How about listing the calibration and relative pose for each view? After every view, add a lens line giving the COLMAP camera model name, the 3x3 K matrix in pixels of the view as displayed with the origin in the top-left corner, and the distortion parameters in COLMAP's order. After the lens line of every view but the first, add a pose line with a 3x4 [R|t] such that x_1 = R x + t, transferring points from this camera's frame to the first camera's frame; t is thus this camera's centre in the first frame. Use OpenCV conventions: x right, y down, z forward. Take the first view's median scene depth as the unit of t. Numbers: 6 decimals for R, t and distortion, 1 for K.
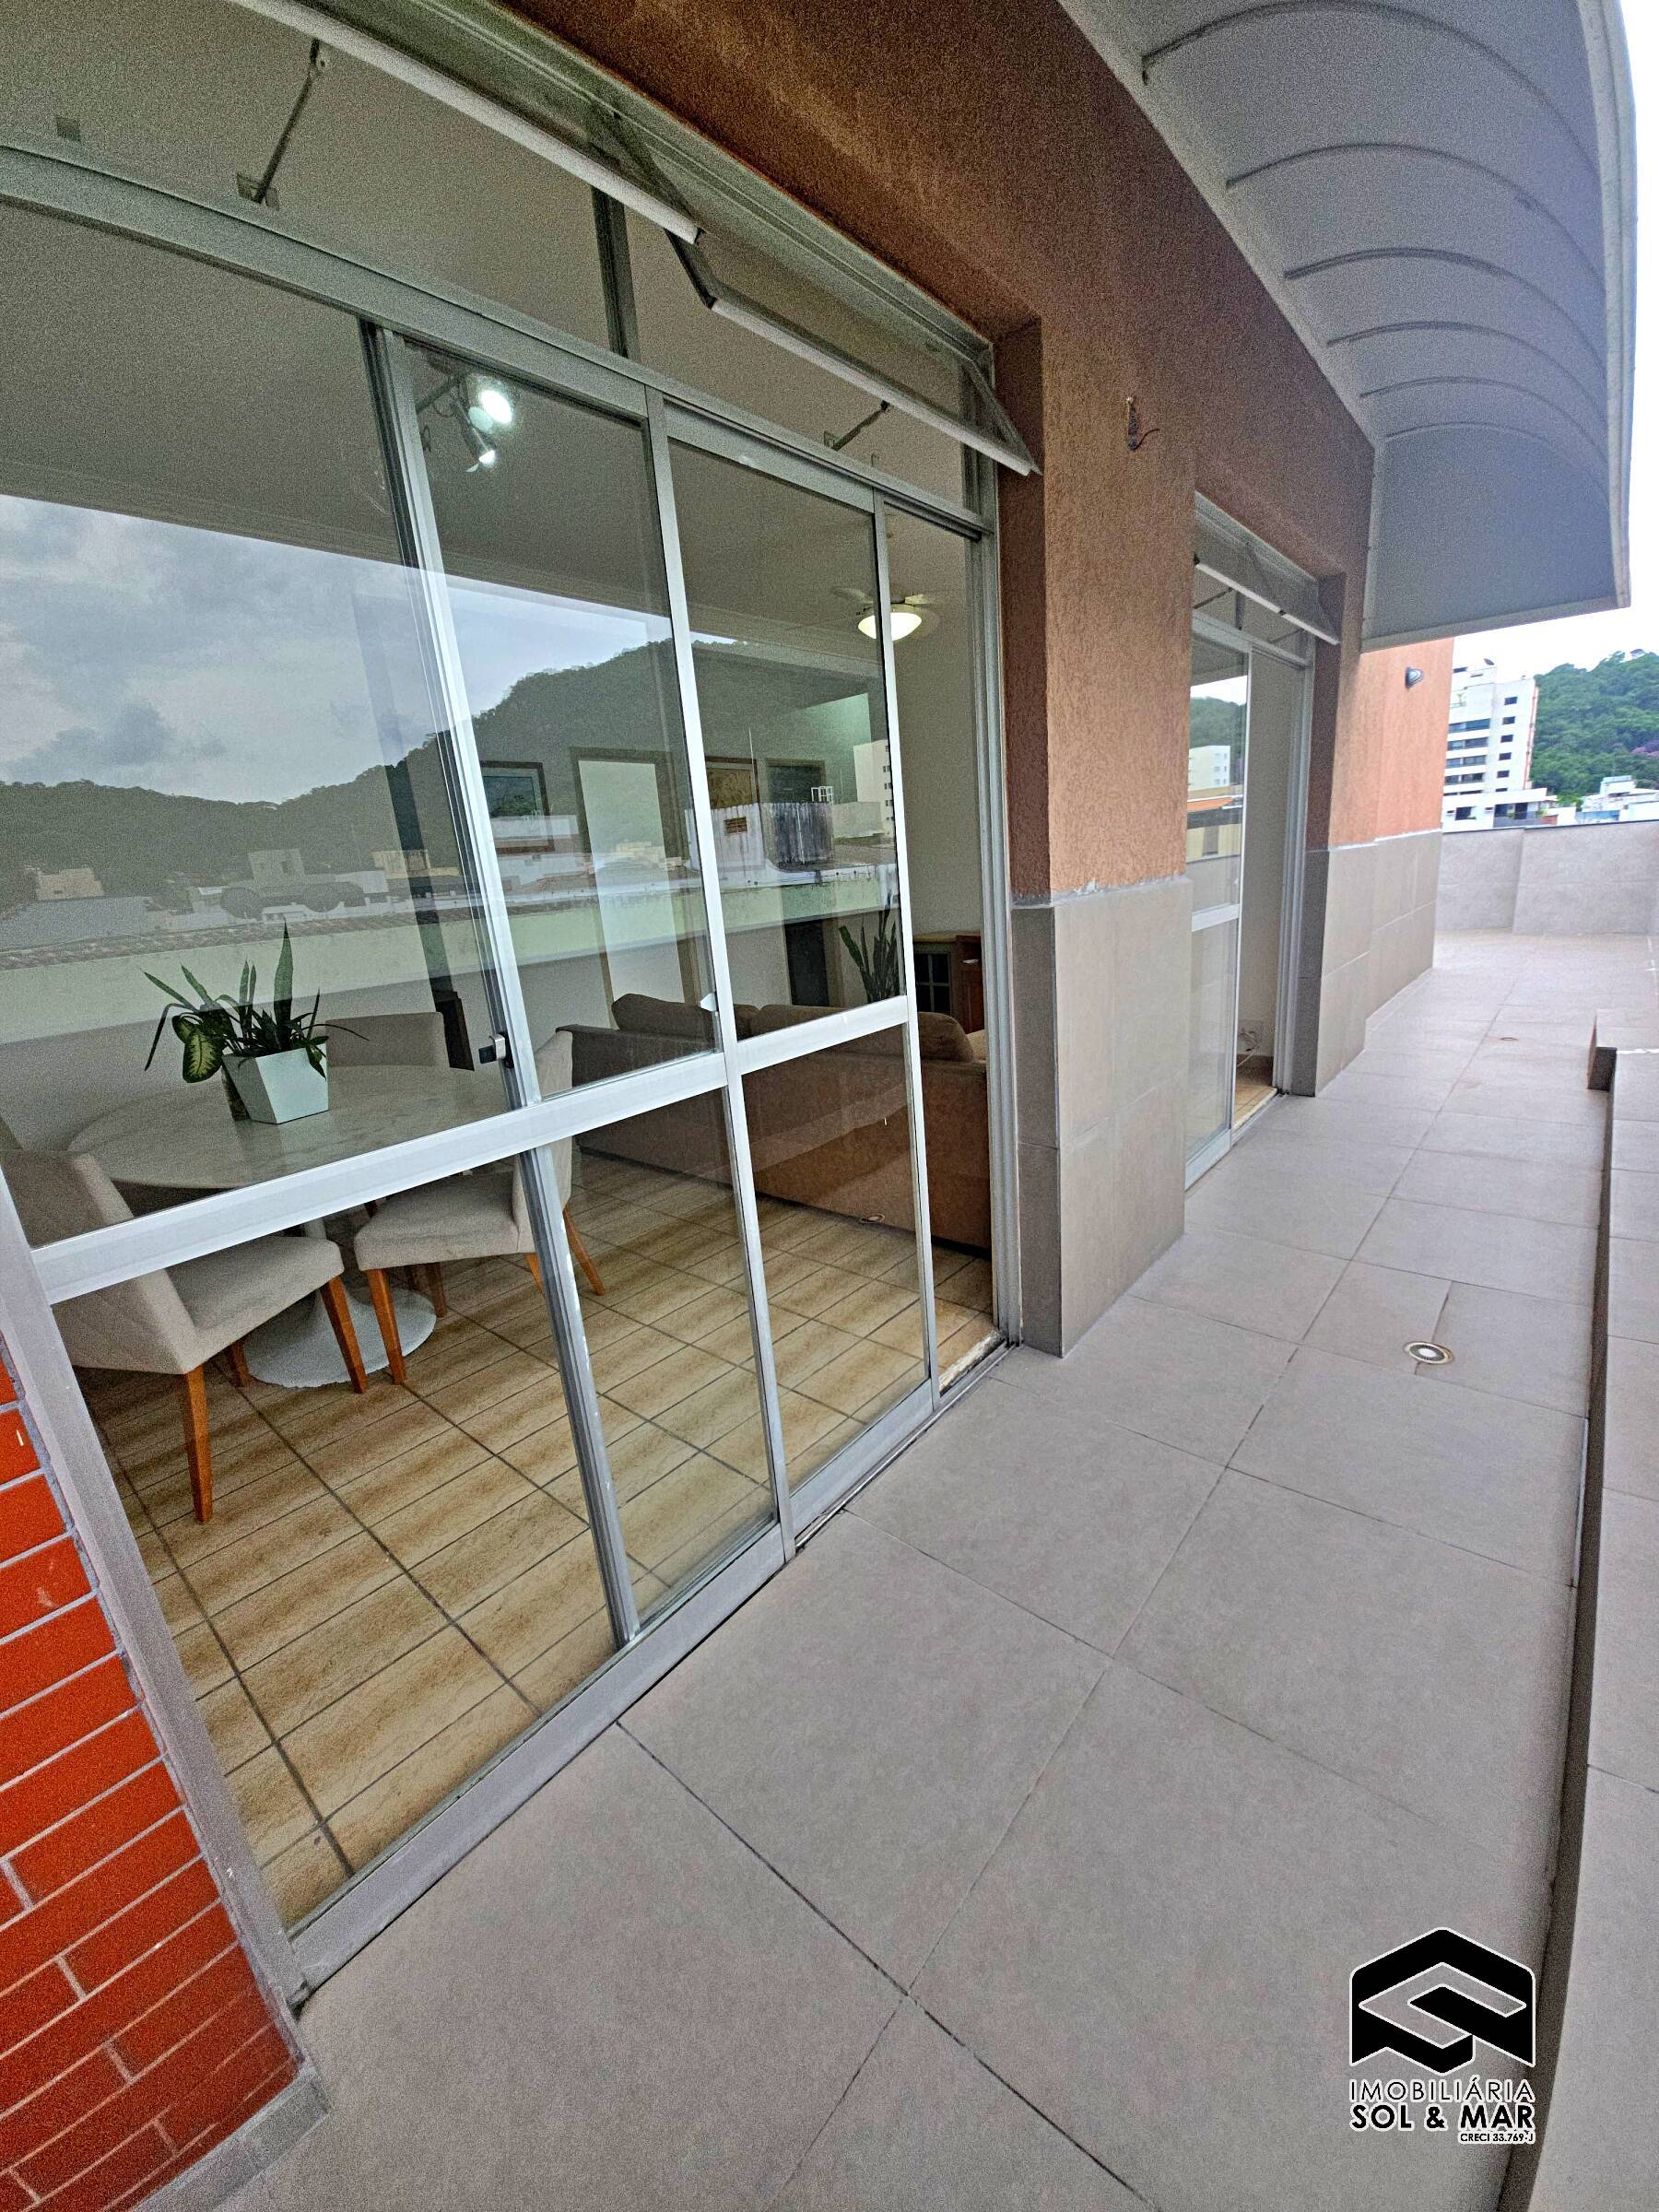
lens RADIAL K [[877.2, 0, 837.9], [0, 877.2, 1105.0], [0, 0, 1]] dist [-0.003937, -0.007608]
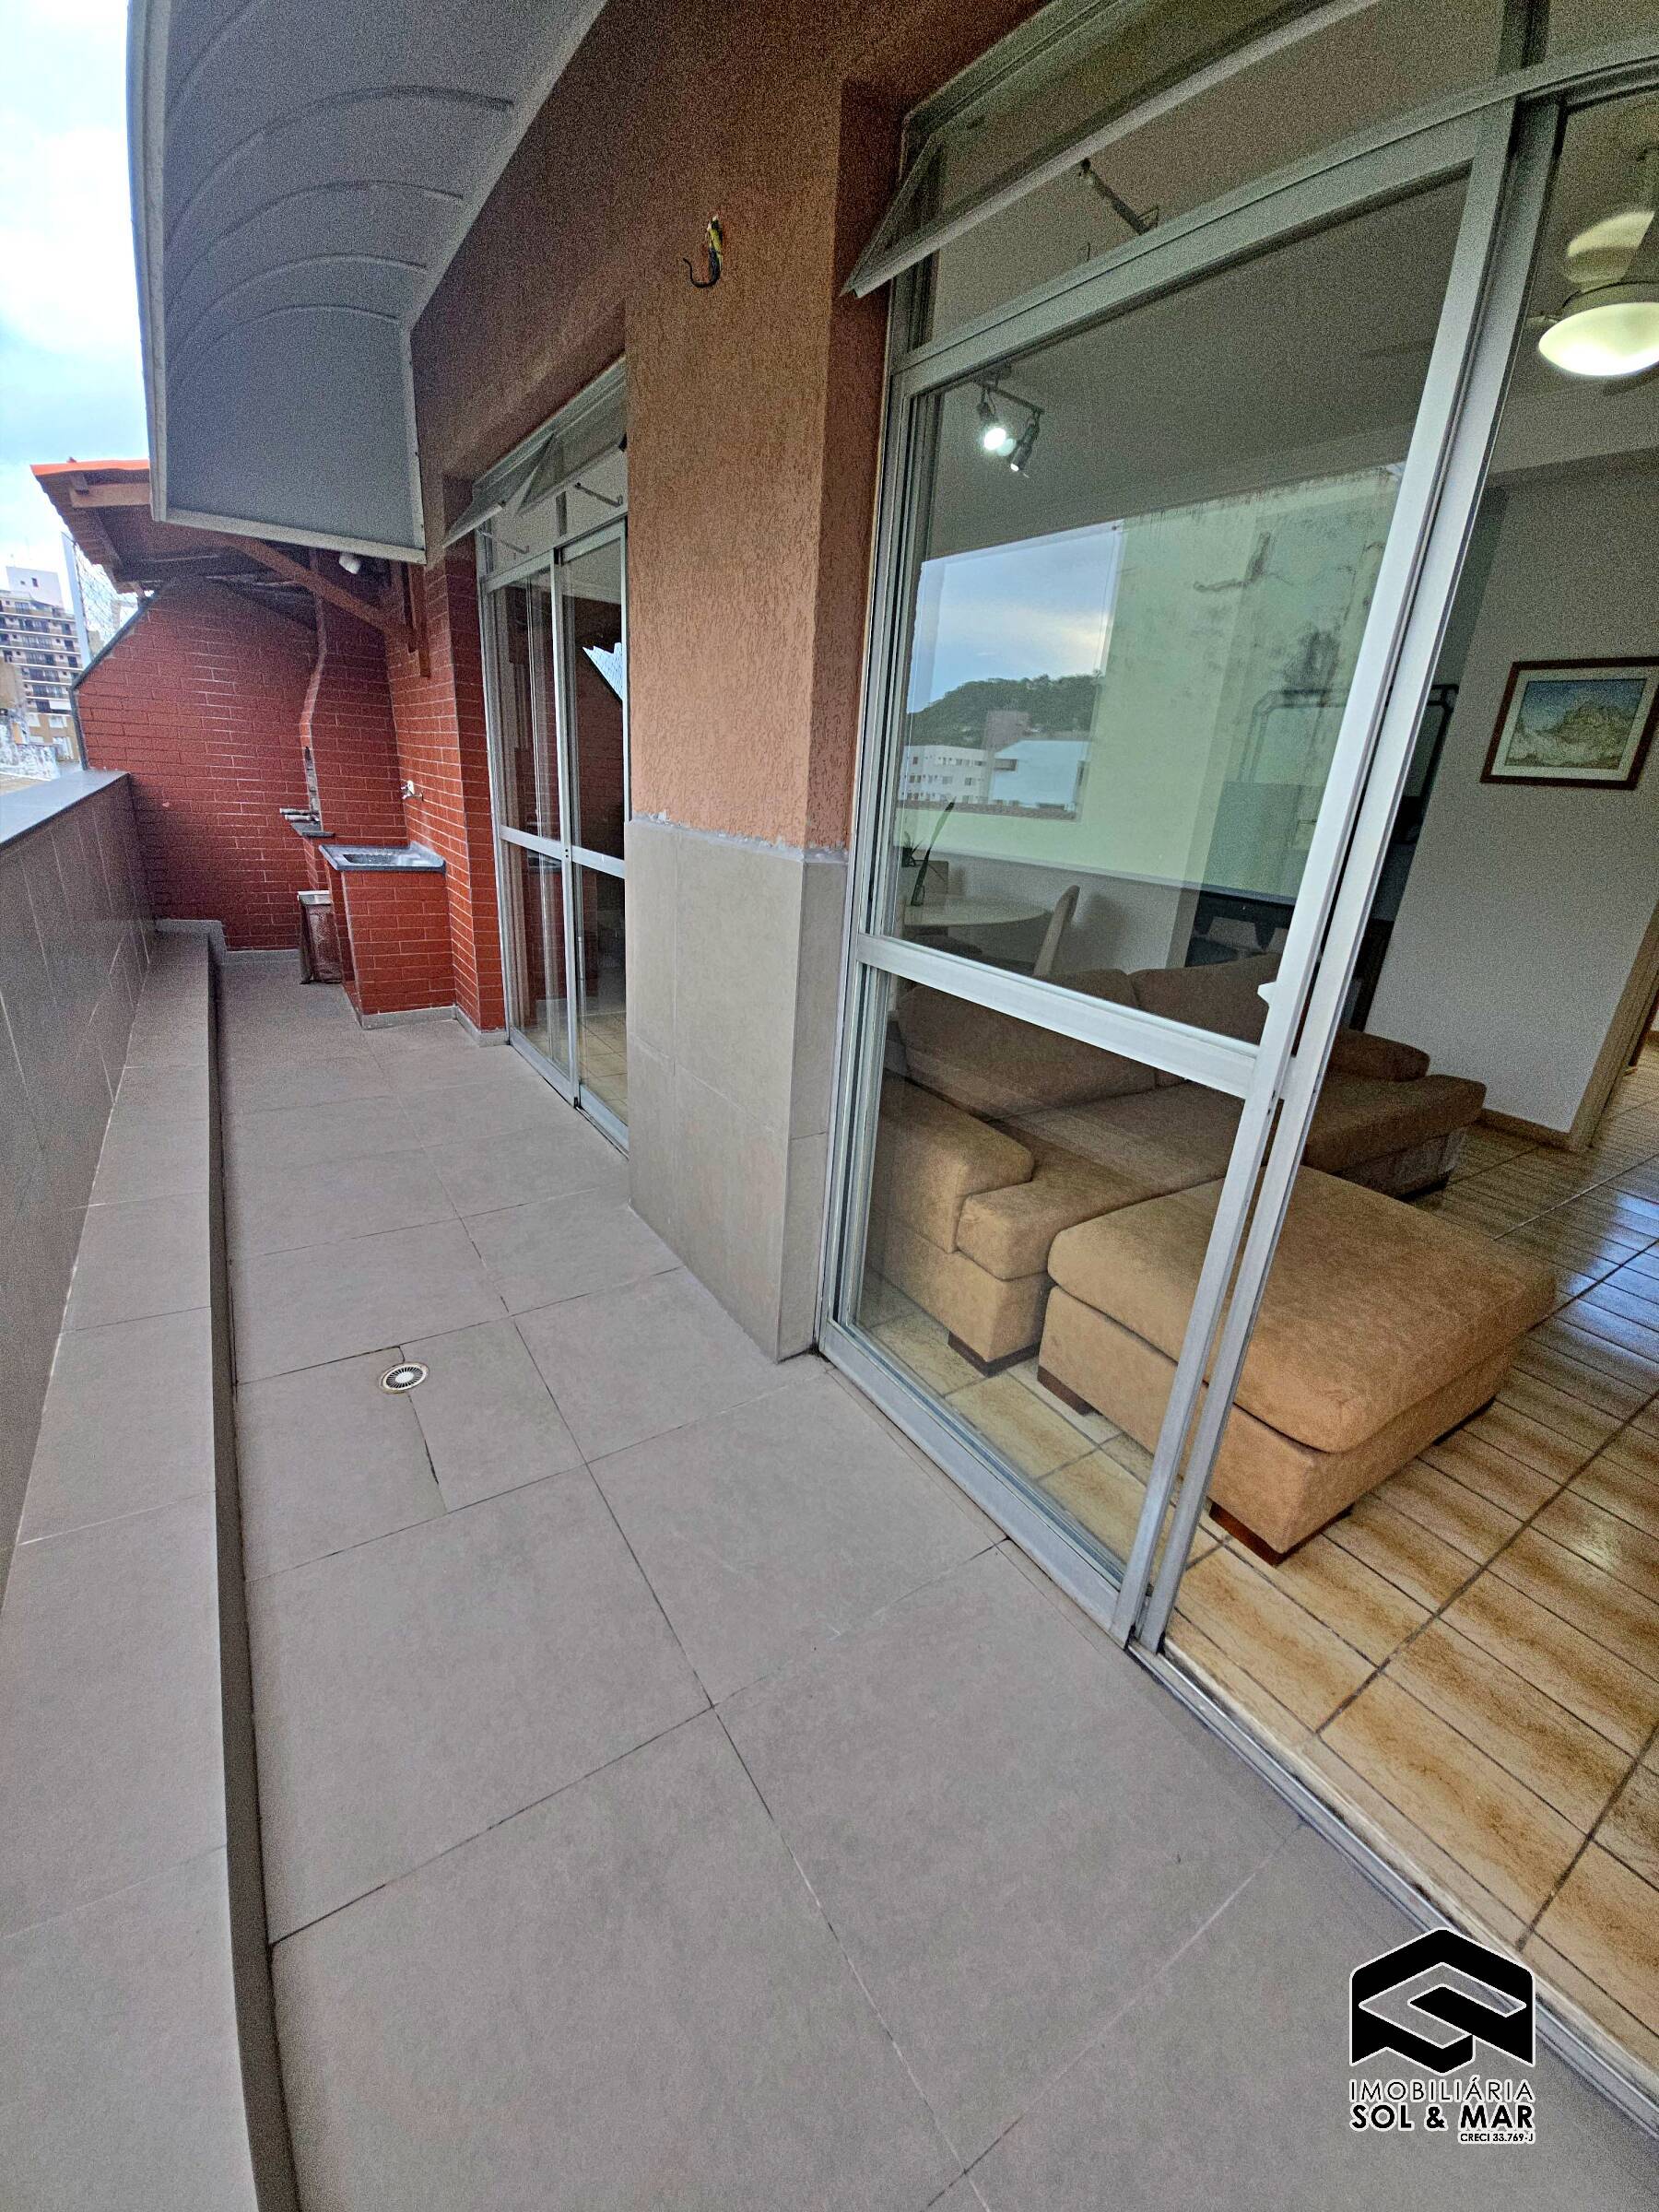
lens RADIAL K [[877.2, 0, 840.5], [0, 877.2, 1109.4], [0, 0, 1]] dist [-0.003937, -0.007608]
pose [[-0.277020, 0.399201, -0.874013, 1.263293], [-0.301663, 0.827488, 0.473564, -0.515733], [0.912282, 0.394844, -0.108807, 1.442244]]
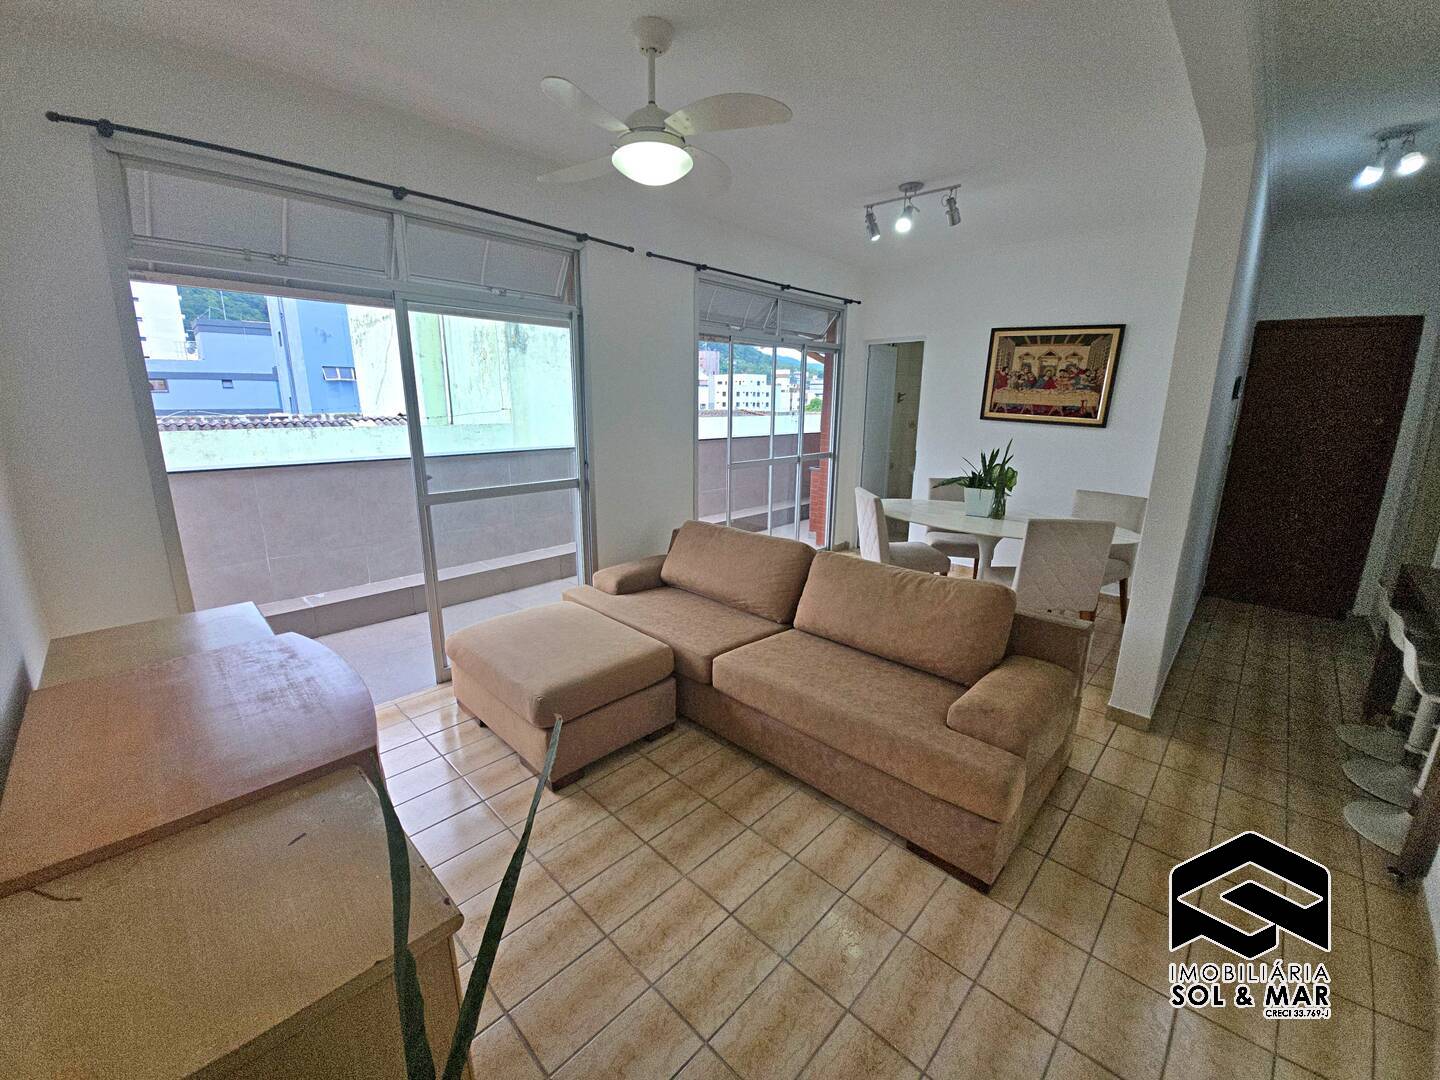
lens RADIAL K [[571.1, 0, 725.8], [0, 571.1, 532.0], [0, 0, 1]] dist [-0.003937, -0.007608]
pose [[-0.995835, 0.059352, 0.069208, -0.025769], [0.085051, 0.878194, 0.470682, -0.846298], [-0.032842, 0.474608, -0.879584, 2.753994]]
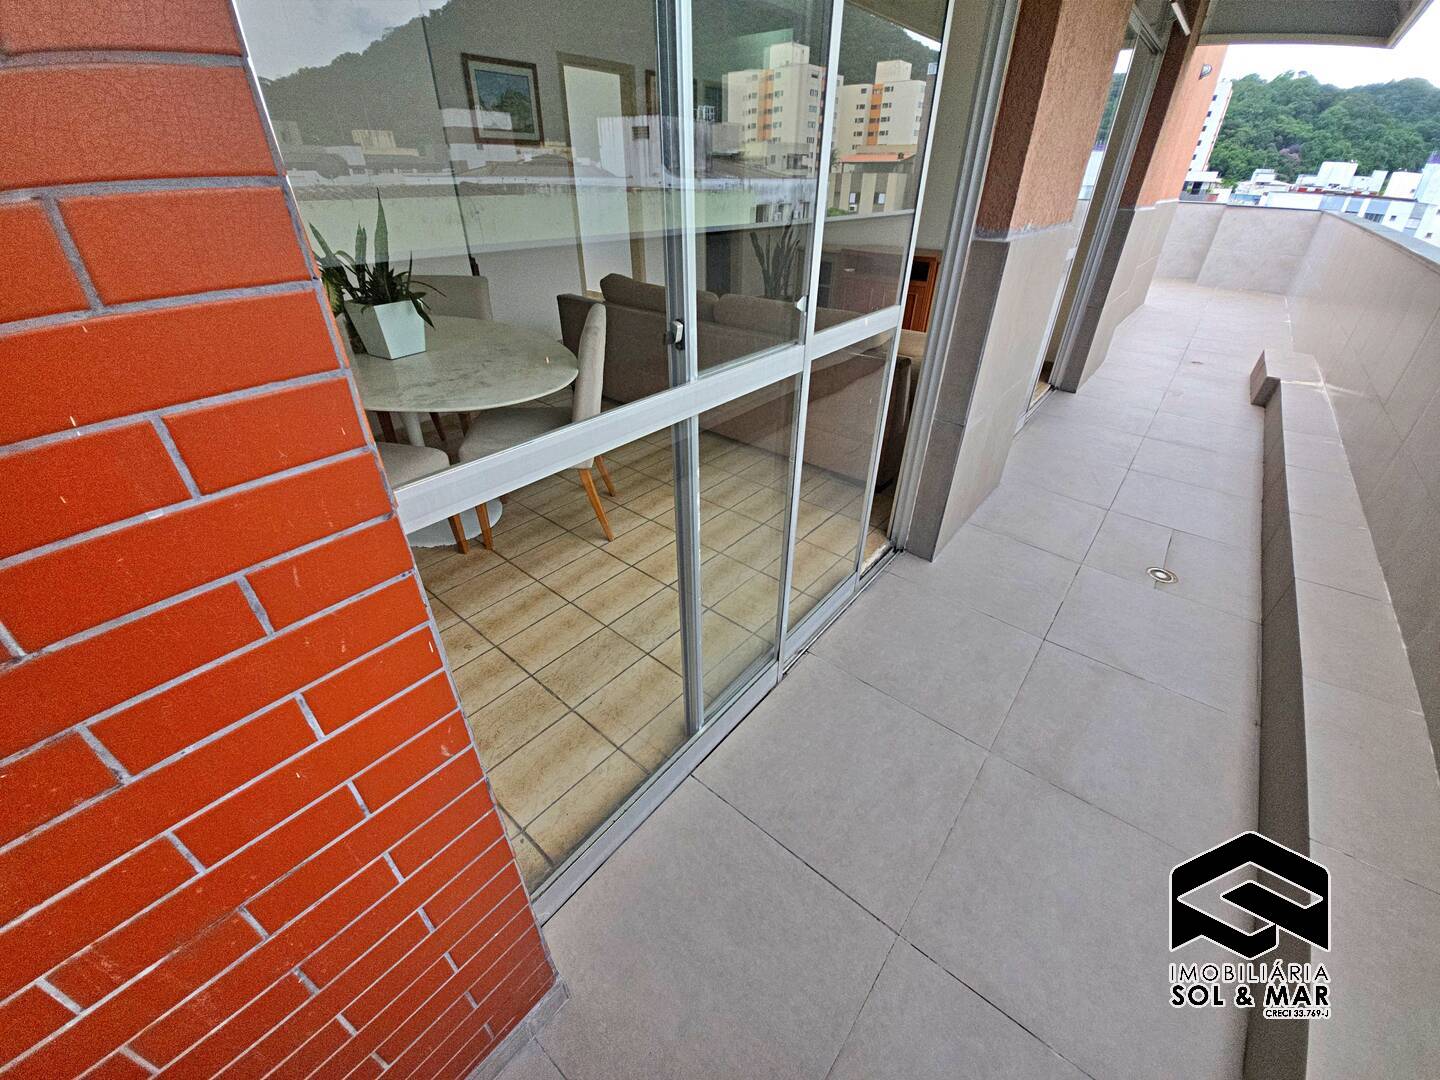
lens RADIAL K [[571.1, 0, 720.3], [0, 571.1, 529.8], [0, 0, 1]] dist [-0.003937, -0.007608]
pose [[0.995643, 0.067467, 0.064369, -0.194461], [-0.082926, 0.956308, 0.280355, -0.016224], [-0.042642, -0.284471, 0.957736, 0.077662]]
